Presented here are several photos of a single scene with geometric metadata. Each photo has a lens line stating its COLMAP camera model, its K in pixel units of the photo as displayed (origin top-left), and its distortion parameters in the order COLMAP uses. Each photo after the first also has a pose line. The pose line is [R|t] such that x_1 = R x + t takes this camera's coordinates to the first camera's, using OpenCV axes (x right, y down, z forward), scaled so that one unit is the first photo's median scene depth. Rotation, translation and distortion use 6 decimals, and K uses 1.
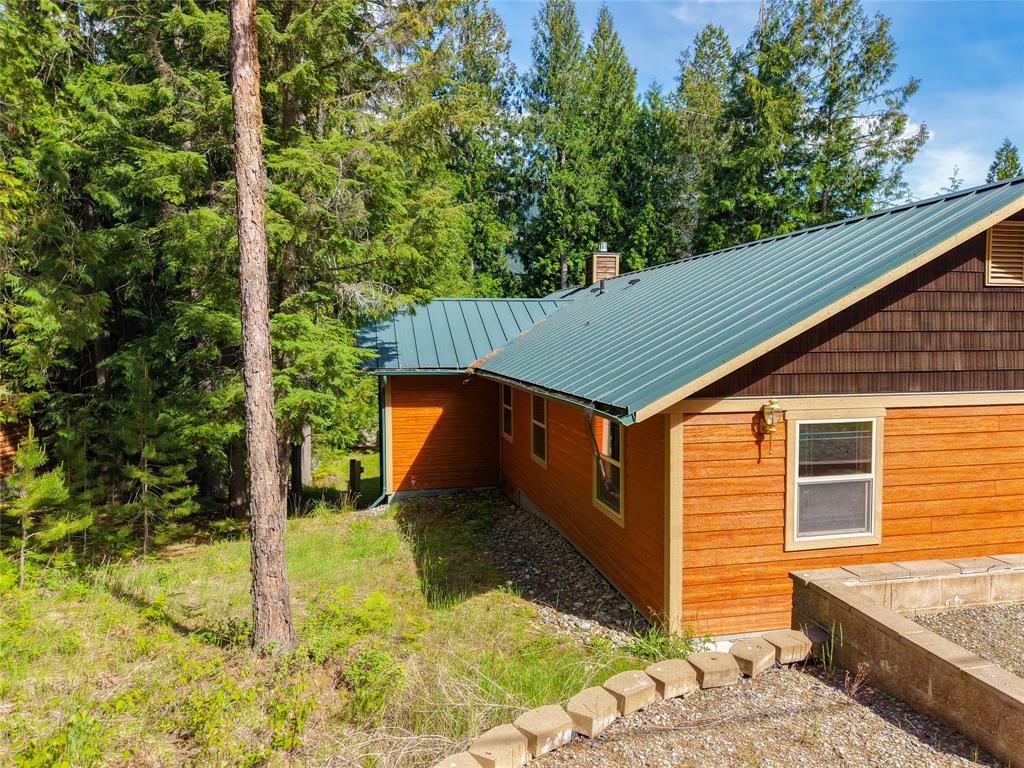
lens RADIAL K [[707.9, 0, 513.2], [0, 707.9, 381.6], [0, 0, 1]] dist [-0.026947, -0.002328]
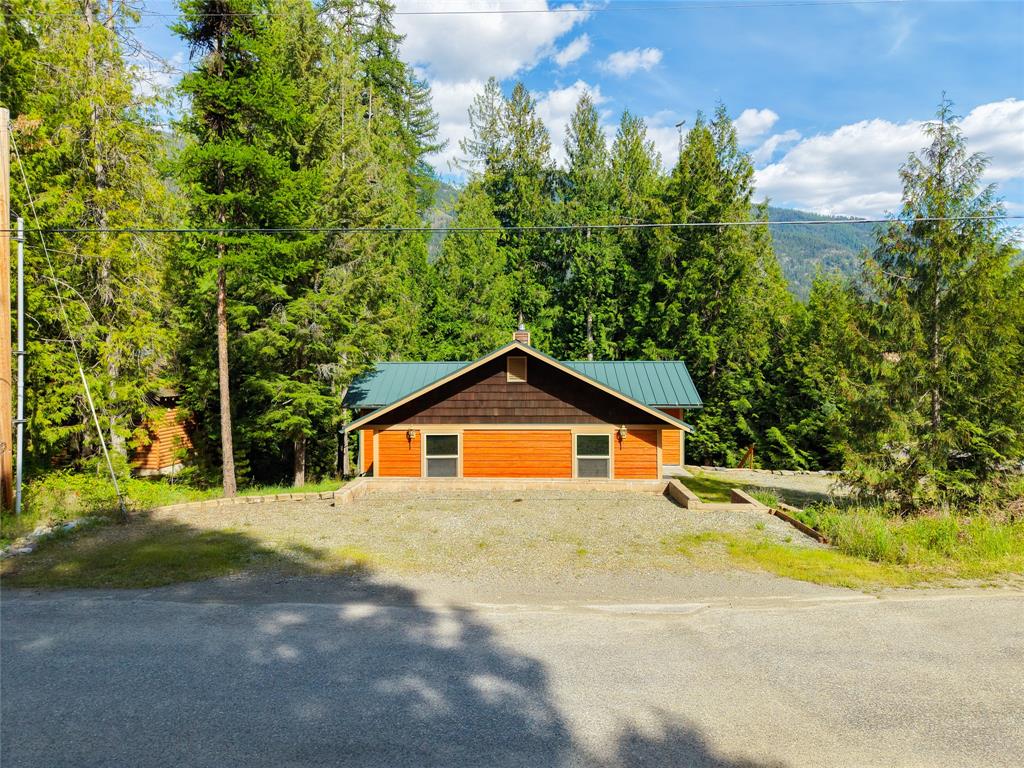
lens RADIAL K [[694.6, 0, 511.6], [0, 694.6, 367.2], [0, 0, 1]] dist [0.024110, -0.028542]
pose [[0.976104, 0.005137, -0.217242, 0.791372], [-0.015980, 0.998711, -0.048183, -0.045453], [0.216715, 0.050503, 0.974928, -0.917700]]
